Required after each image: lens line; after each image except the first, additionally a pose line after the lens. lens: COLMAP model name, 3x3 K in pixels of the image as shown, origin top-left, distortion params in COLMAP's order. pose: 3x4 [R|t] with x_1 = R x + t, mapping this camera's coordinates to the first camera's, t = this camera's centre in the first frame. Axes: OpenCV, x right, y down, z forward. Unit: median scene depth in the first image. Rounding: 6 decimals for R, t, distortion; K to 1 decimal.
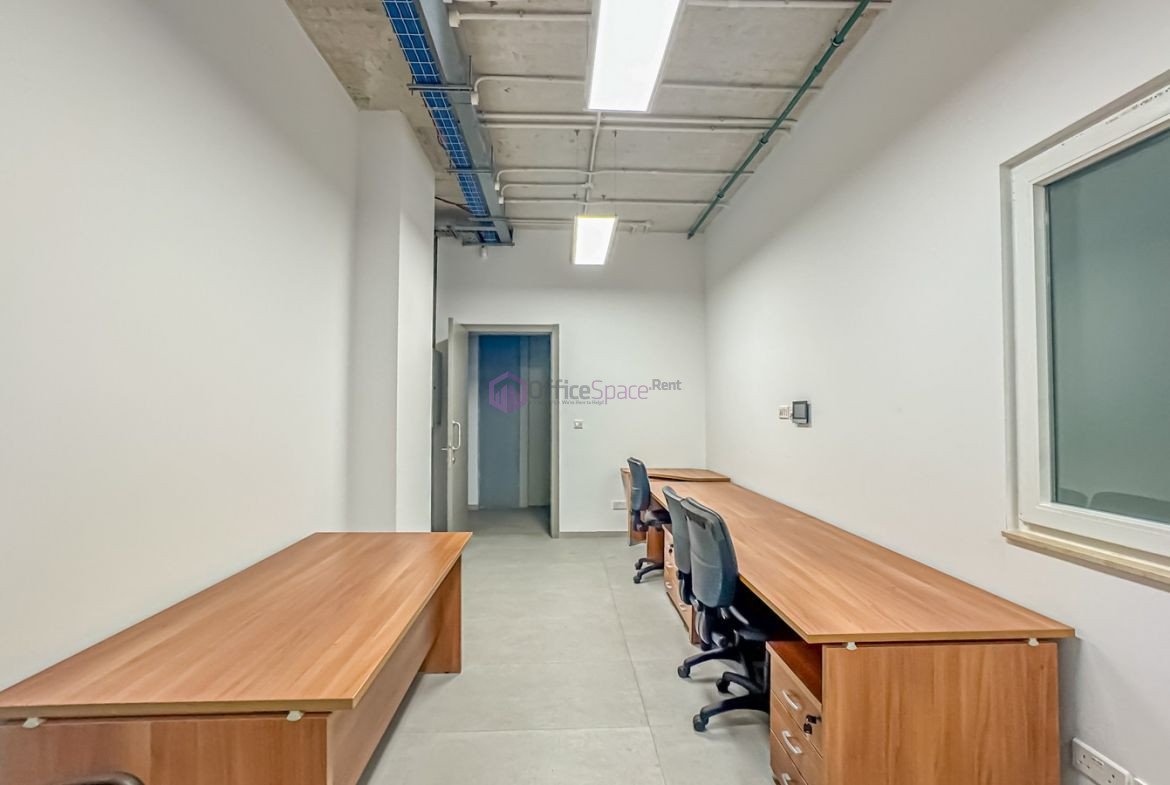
lens RADIAL K [[515.8, 0, 588.3], [0, 515.8, 400.9], [0, 0, 1]] dist [-0.024514, 0.013422]
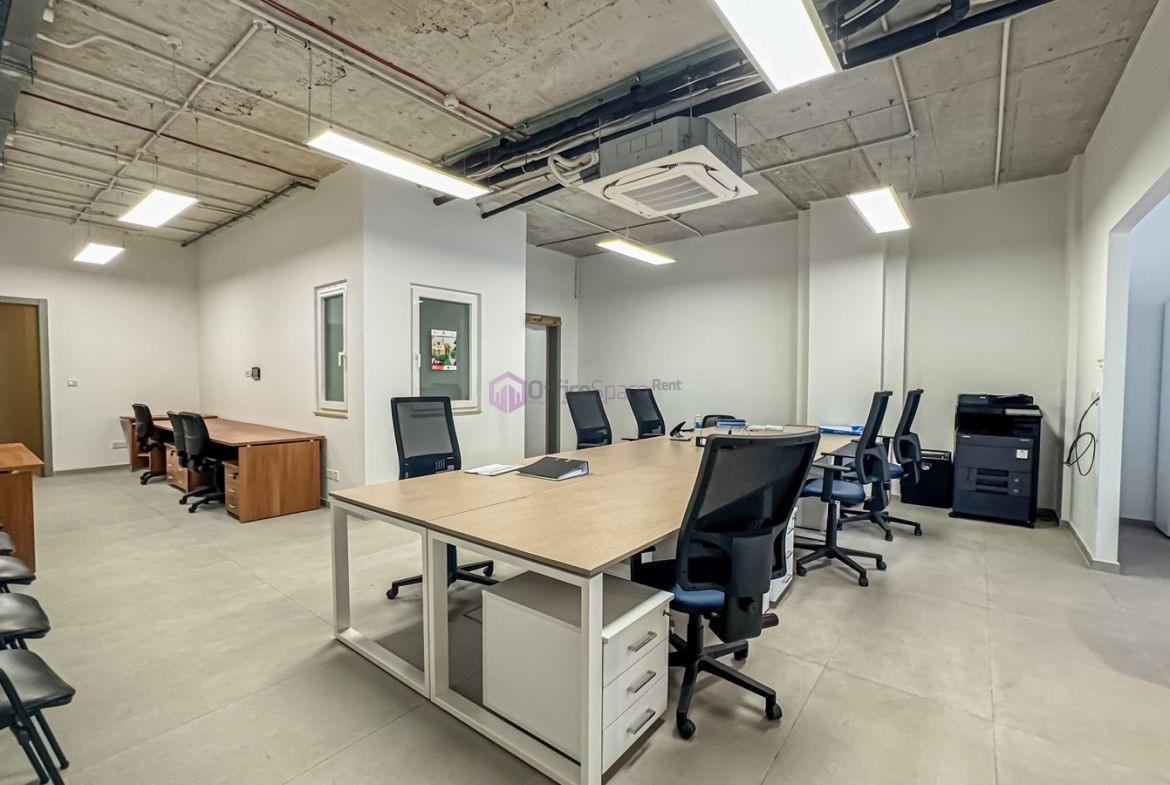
lens RADIAL K [[515.8, 0, 587.0], [0, 515.8, 394.0], [0, 0, 1]] dist [-0.024514, 0.013422]
pose [[0.654929, -0.021030, 0.755398, -0.180372], [-0.017310, 0.998933, 0.042817, -0.001920], [-0.755492, -0.041118, 0.653866, -0.965034]]
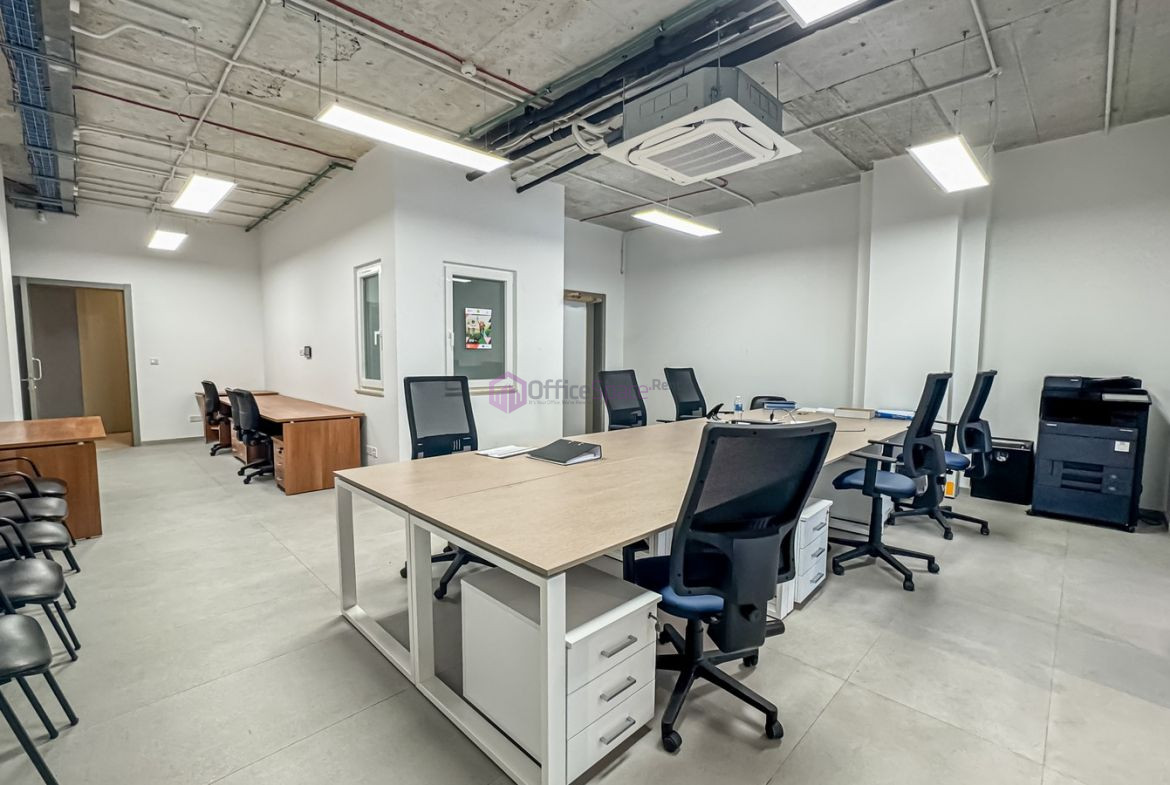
lens RADIAL K [[515.8, 0, 586.3], [0, 515.8, 394.2], [0, 0, 1]] dist [-0.024514, 0.013422]
pose [[0.743108, -0.046096, 0.667582, -0.098160], [-0.016463, 0.996063, 0.087102, -0.004349], [-0.668969, -0.075717, 0.739423, -0.988851]]
